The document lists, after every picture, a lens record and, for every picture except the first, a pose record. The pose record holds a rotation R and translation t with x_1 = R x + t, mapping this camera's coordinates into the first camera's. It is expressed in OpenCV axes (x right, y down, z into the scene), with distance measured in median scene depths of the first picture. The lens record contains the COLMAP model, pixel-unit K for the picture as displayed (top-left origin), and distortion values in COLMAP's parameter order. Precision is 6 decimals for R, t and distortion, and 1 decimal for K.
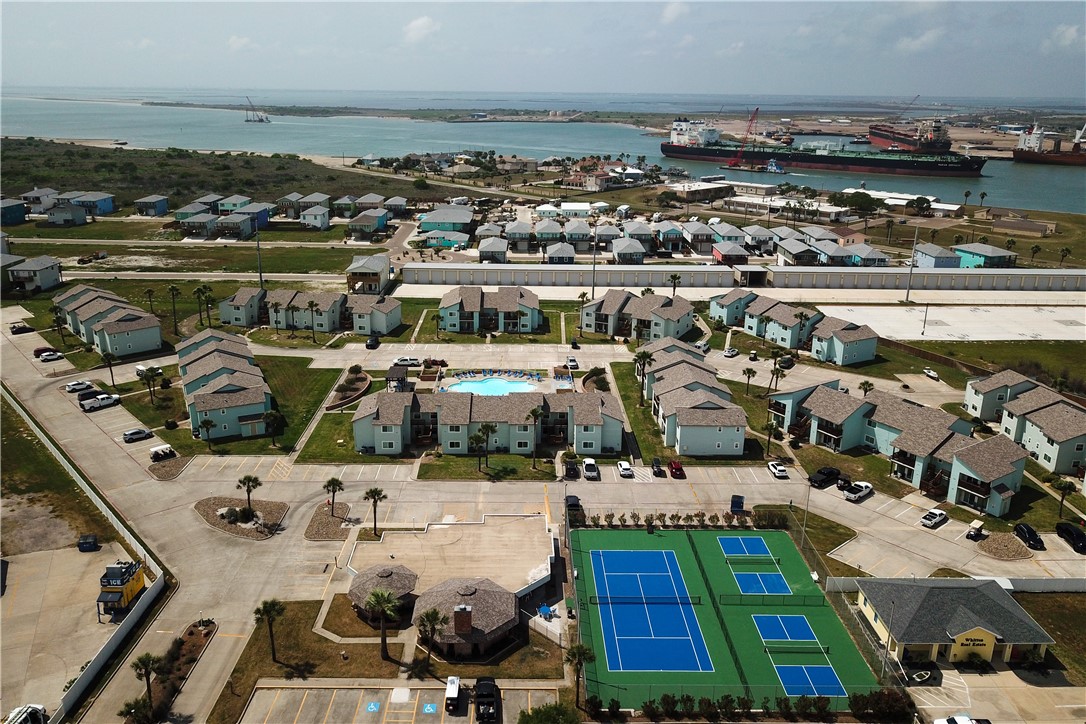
lens RADIAL K [[830.7, 0, 527.2], [0, 830.7, 338.1], [0, 0, 1]] dist [0.006072, -0.009434]
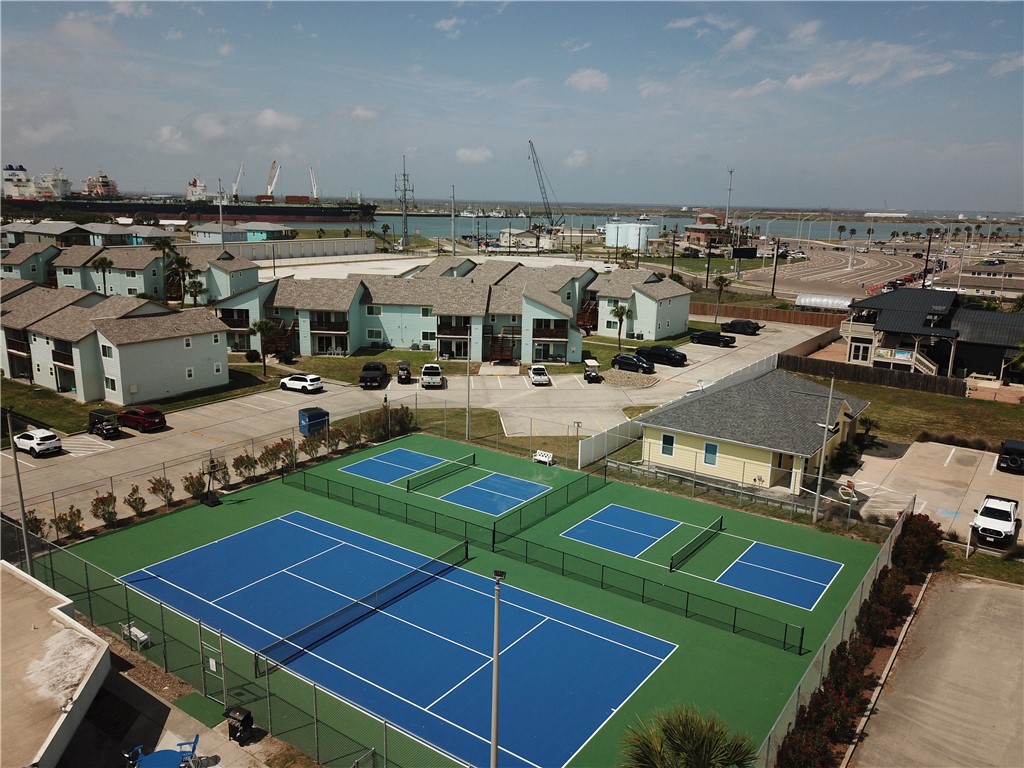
lens RADIAL K [[785.4, 0, 498.9], [0, 785.4, 384.9], [0, 0, 1]] dist [0.025052, -0.032064]
pose [[0.591469, -0.178335, 0.786360, -0.075992], [0.214254, 0.974937, 0.059948, 0.175127], [-0.777341, 0.133023, 0.614854, 0.603920]]
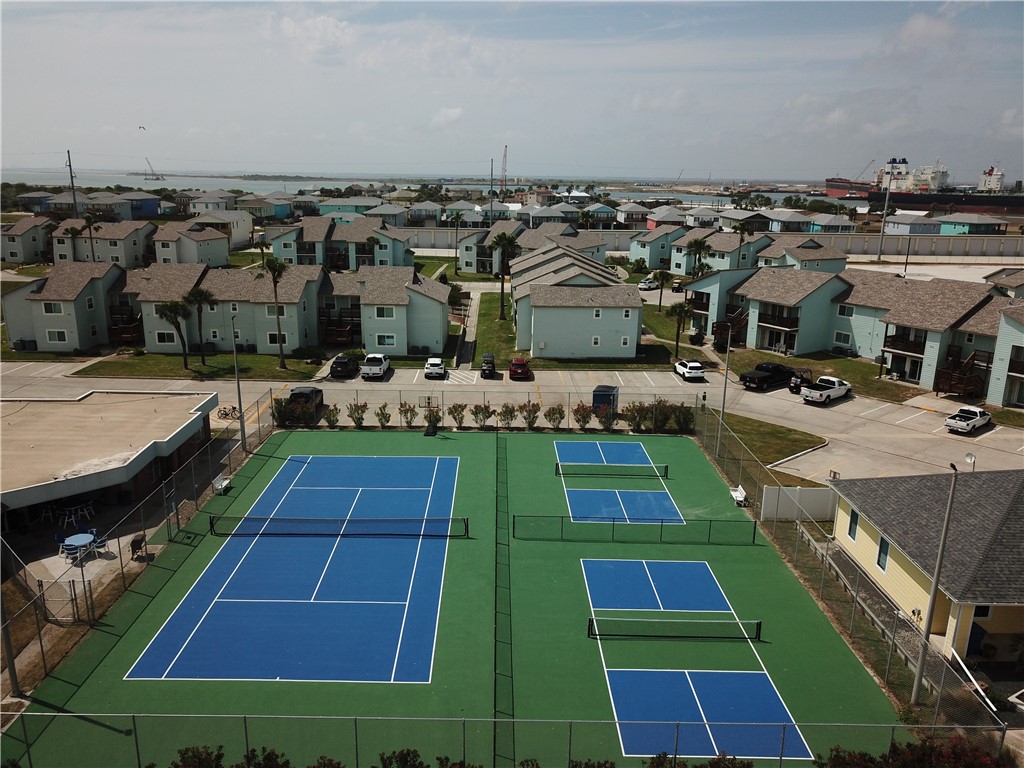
lens RADIAL K [[785.4, 0, 502.7], [0, 785.4, 386.2], [0, 0, 1]] dist [0.025052, -0.032064]
pose [[0.999962, 0.008624, 0.001528, 0.187972], [-0.008574, 0.999524, -0.029648, 0.211523], [-0.001783, 0.029634, 0.999559, 0.492681]]
